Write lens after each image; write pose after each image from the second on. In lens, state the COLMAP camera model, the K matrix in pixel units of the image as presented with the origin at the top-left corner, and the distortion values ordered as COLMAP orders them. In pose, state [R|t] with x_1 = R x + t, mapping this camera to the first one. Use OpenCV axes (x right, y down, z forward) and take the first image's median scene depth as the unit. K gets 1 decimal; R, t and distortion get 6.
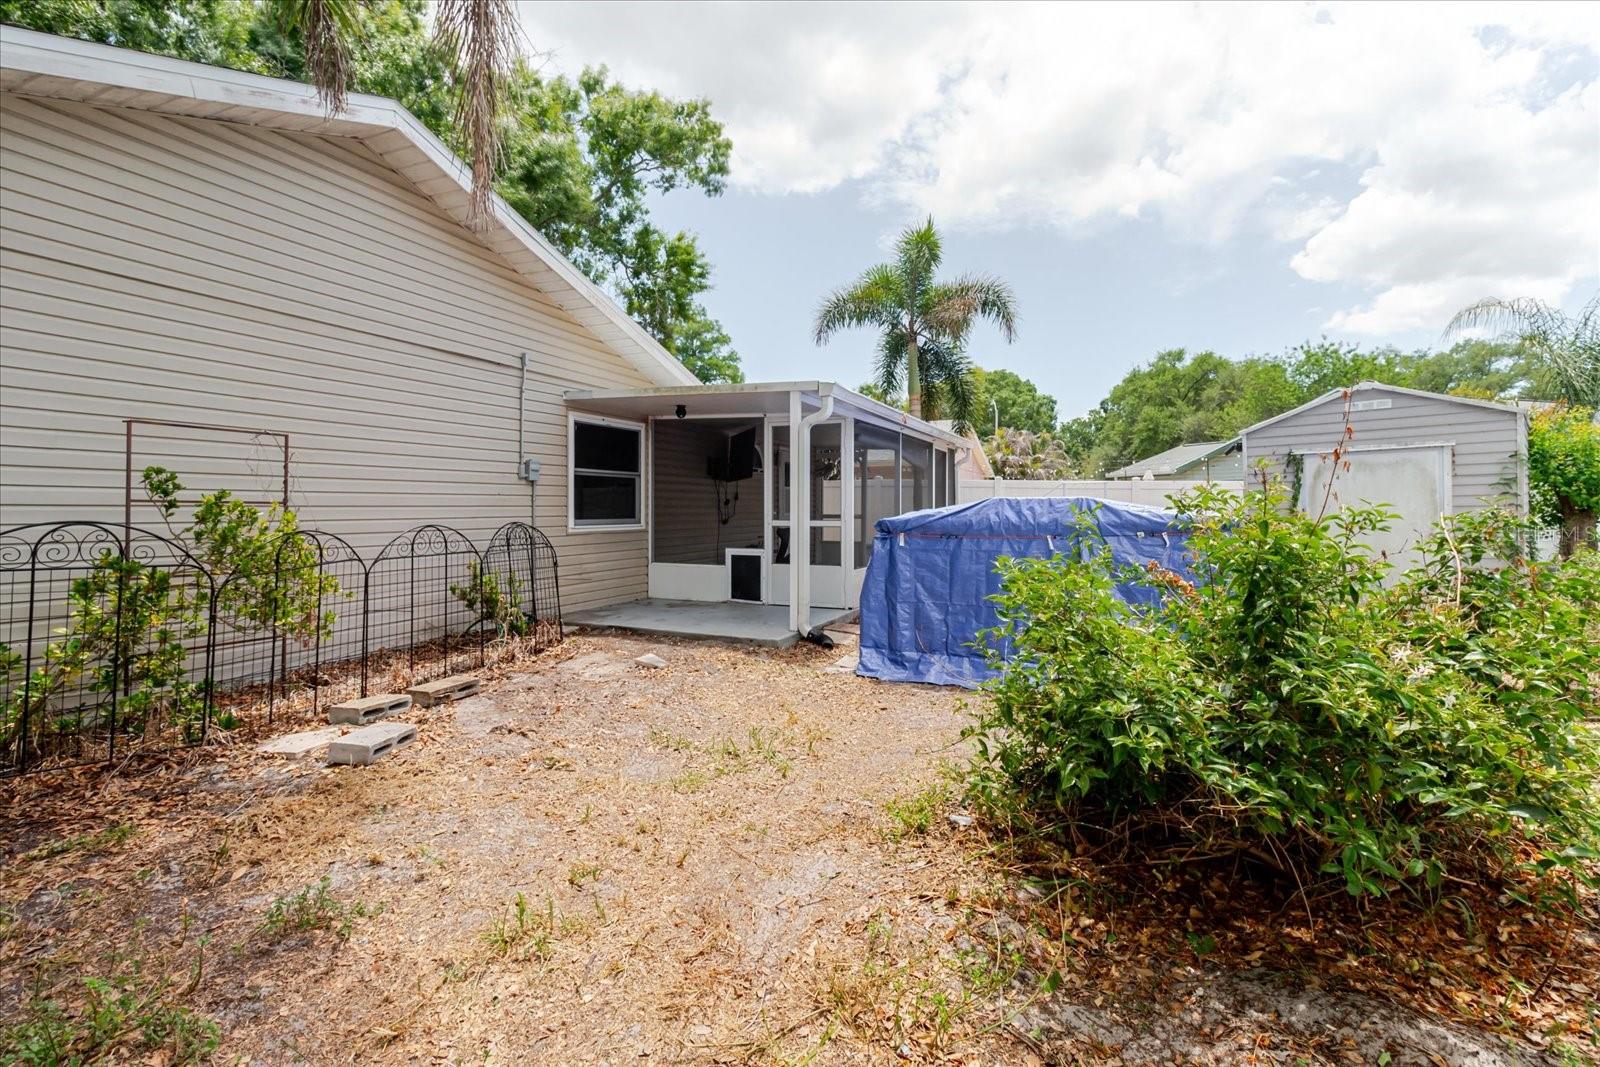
lens RADIAL K [[771.9, 0, 745.4], [0, 771.9, 509.8], [0, 0, 1]] dist [0.000838, -0.000124]
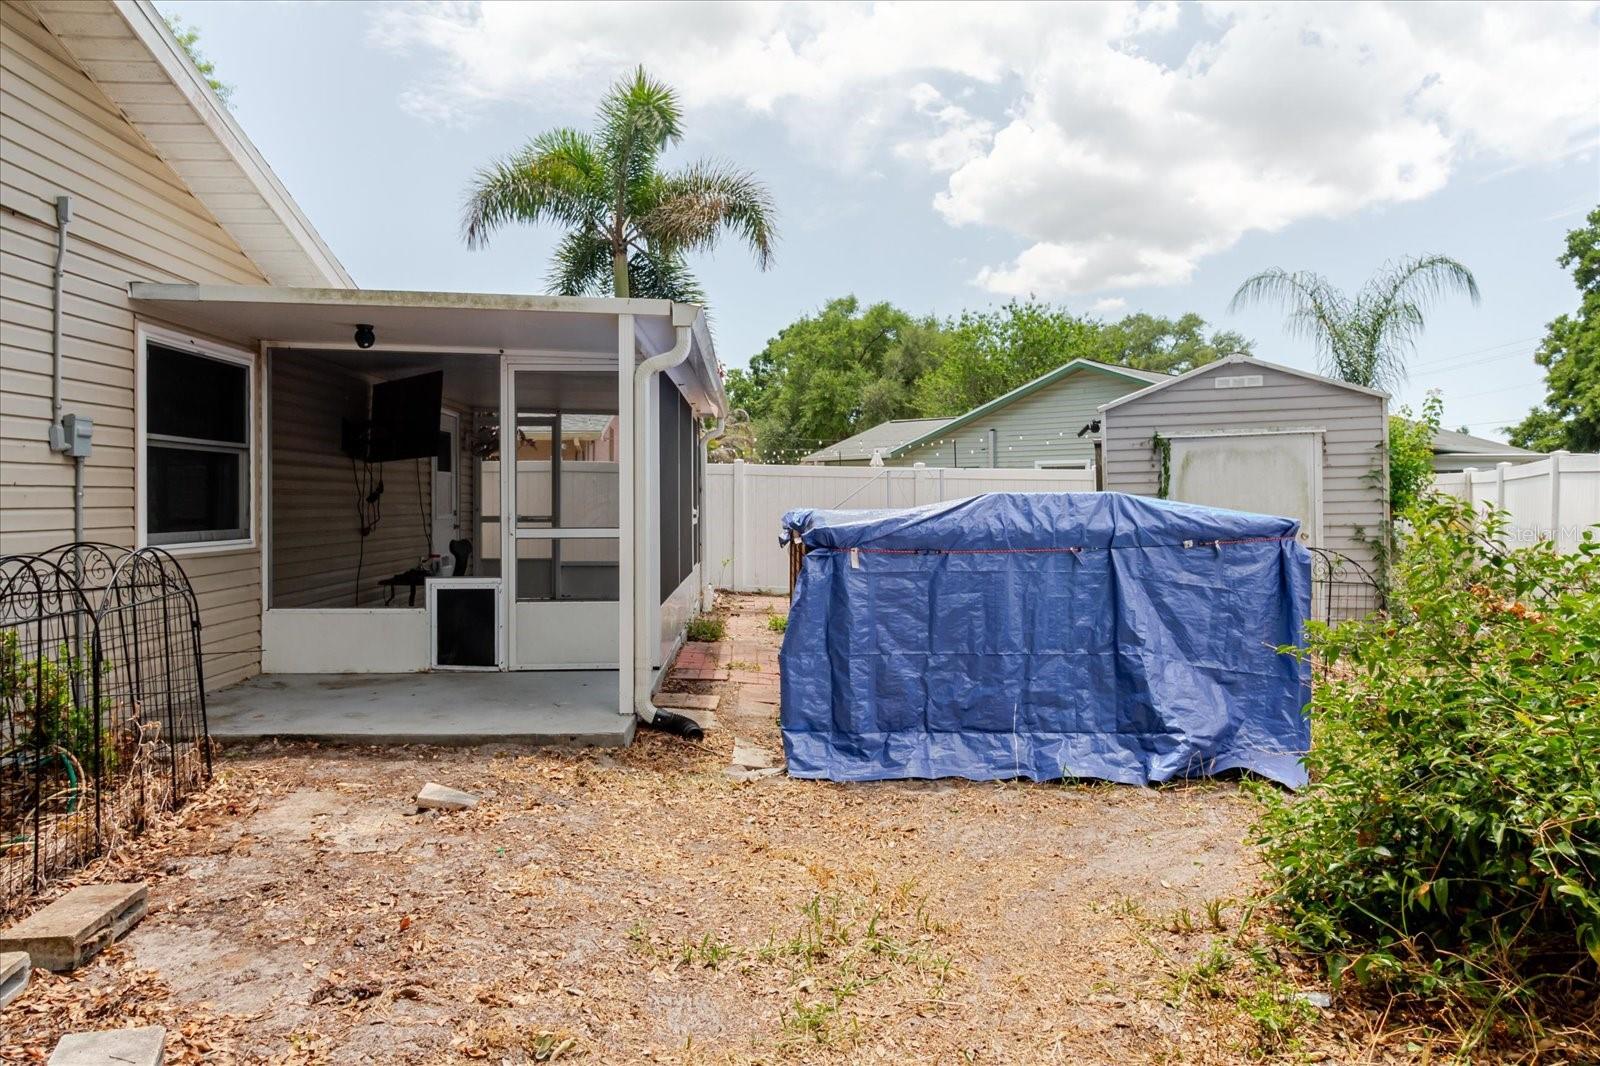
lens RADIAL K [[1137.7, 0, 797.9], [0, 1137.7, 497.3], [0, 0, 1]] dist [0.000601, -0.001010]
pose [[0.883394, -0.001921, 0.468628, -0.185851], [0.005143, 0.999971, -0.005596, -0.004614], [-0.468604, 0.007354, 0.883378, 0.123225]]
